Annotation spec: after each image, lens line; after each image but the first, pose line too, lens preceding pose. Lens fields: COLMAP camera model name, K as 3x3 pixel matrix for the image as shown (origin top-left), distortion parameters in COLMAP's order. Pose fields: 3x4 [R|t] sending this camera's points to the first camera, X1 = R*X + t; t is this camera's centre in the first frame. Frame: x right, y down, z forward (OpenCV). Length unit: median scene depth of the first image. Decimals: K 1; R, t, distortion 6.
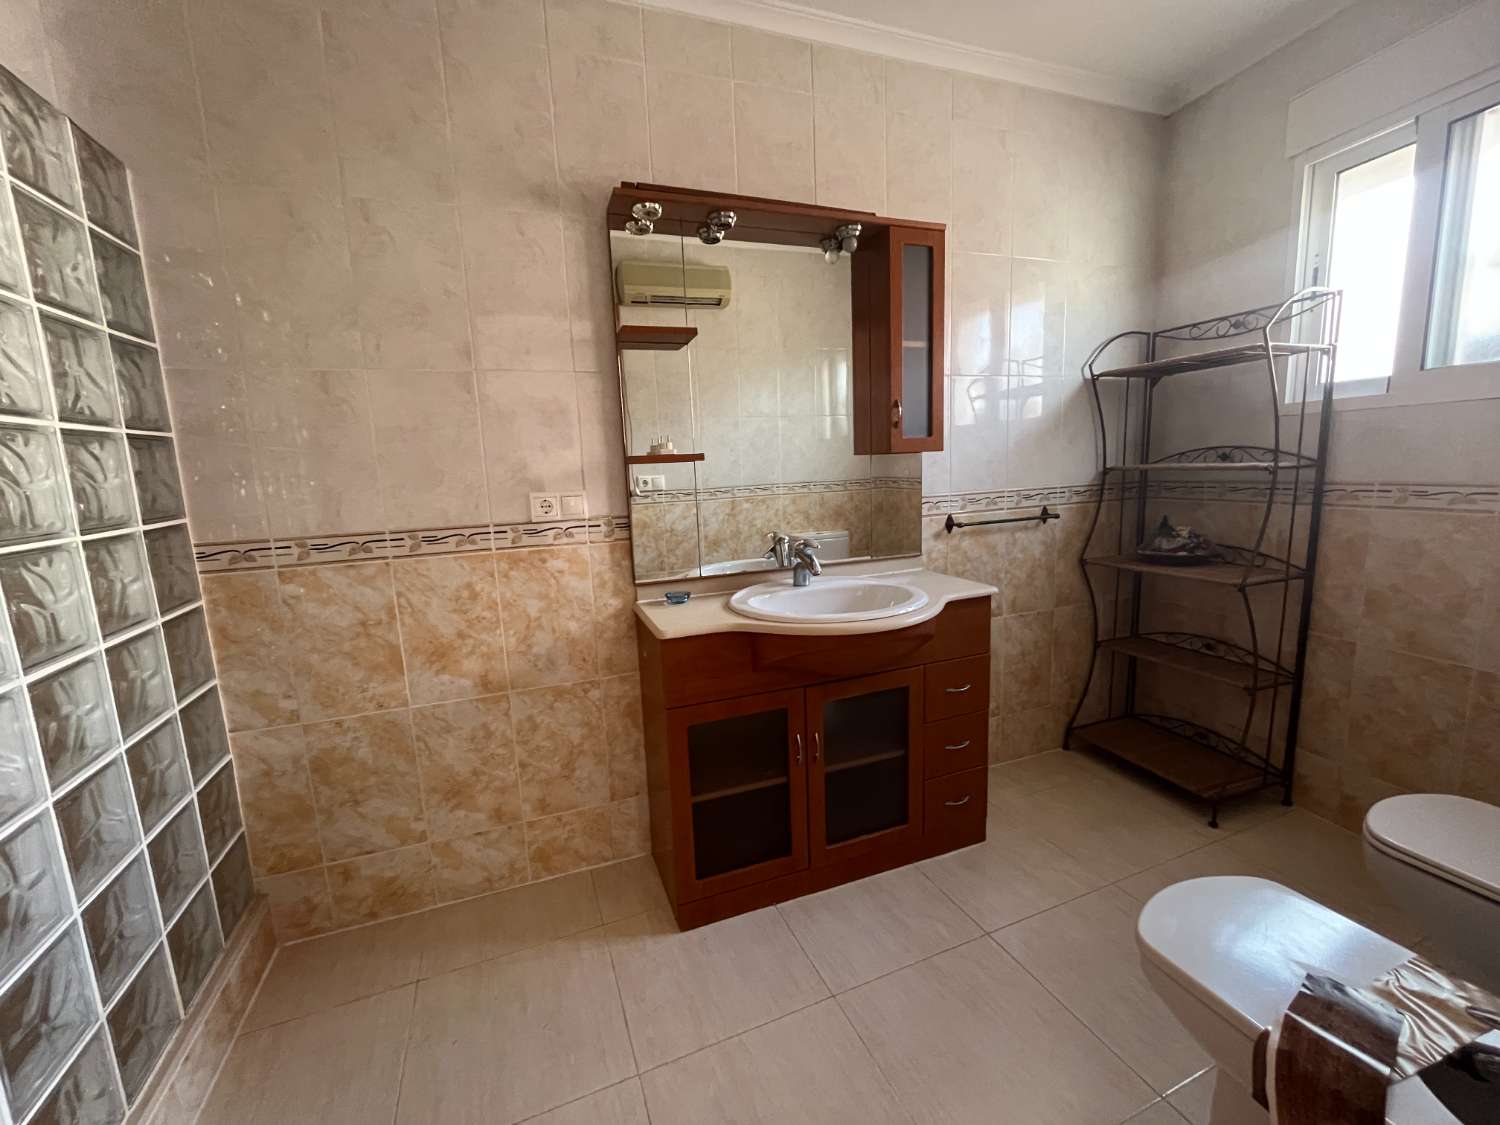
lens RADIAL K [[607.5, 0, 744.1], [0, 607.5, 561.3], [0, 0, 1]] dist [-0.003132, -0.000180]
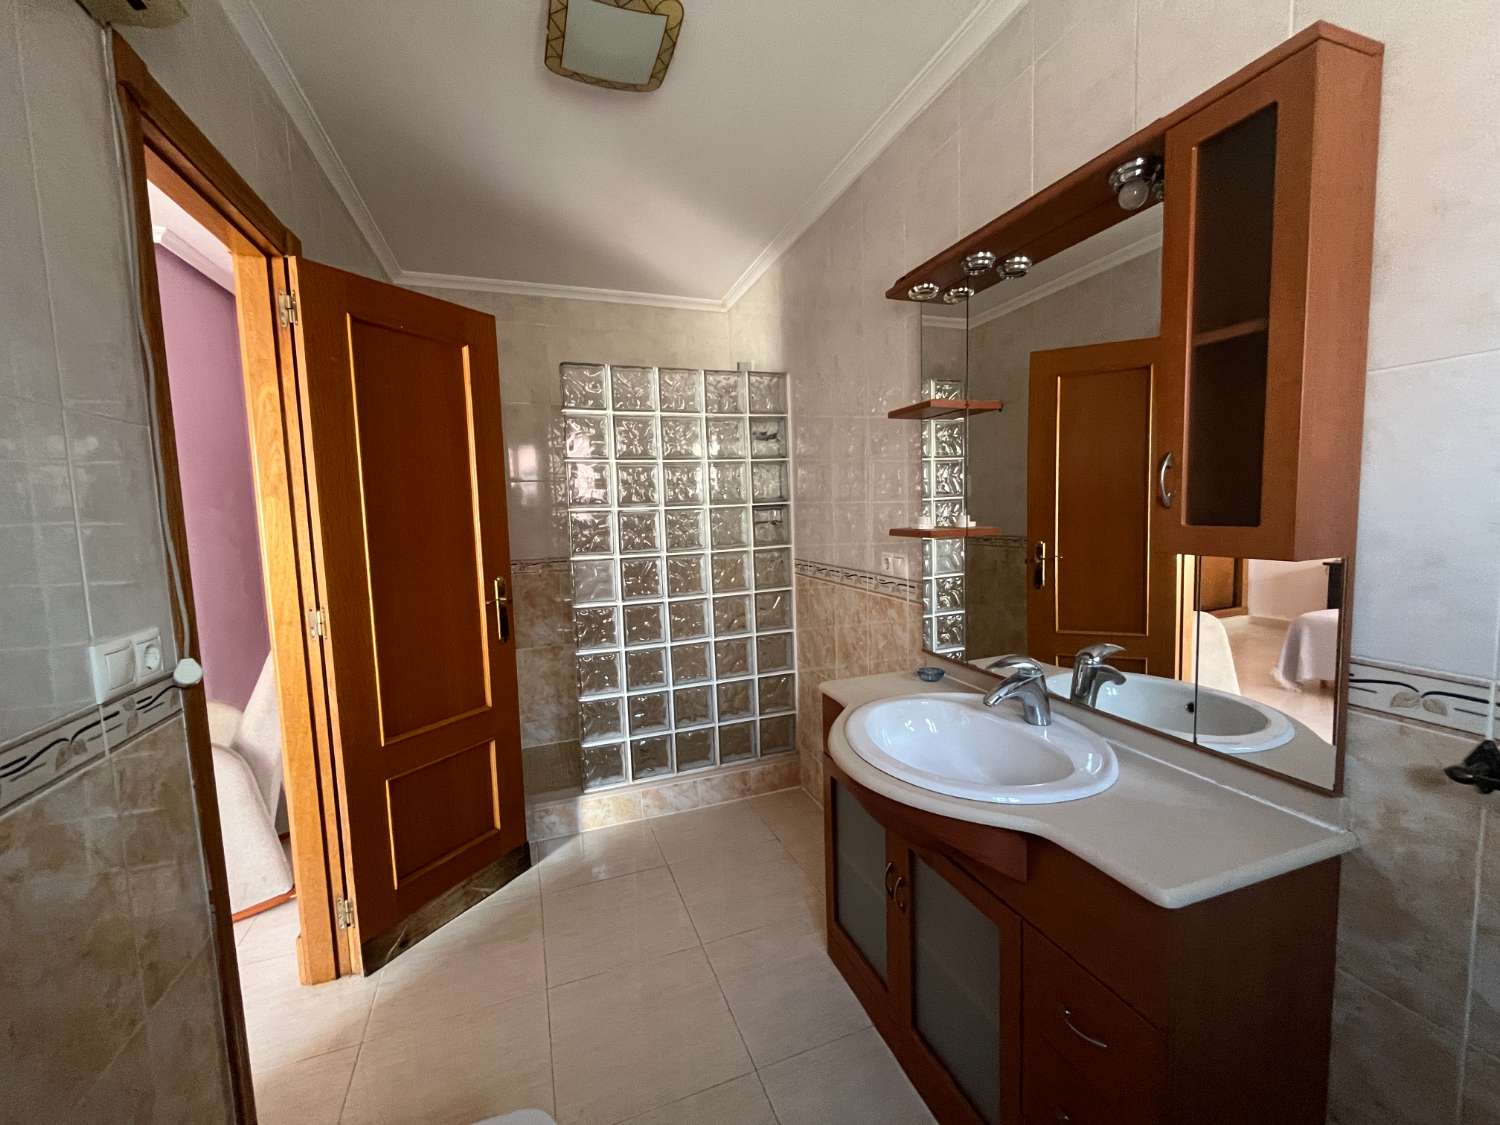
lens RADIAL K [[607.5, 0, 744.1], [0, 607.5, 561.3], [0, 0, 1]] dist [-0.003132, -0.000180]
pose [[-0.016716, 0.135574, -0.990626, 0.893038], [-0.119205, 0.983428, 0.136600, -0.231365], [0.992729, 0.120371, -0.000278, 0.737740]]
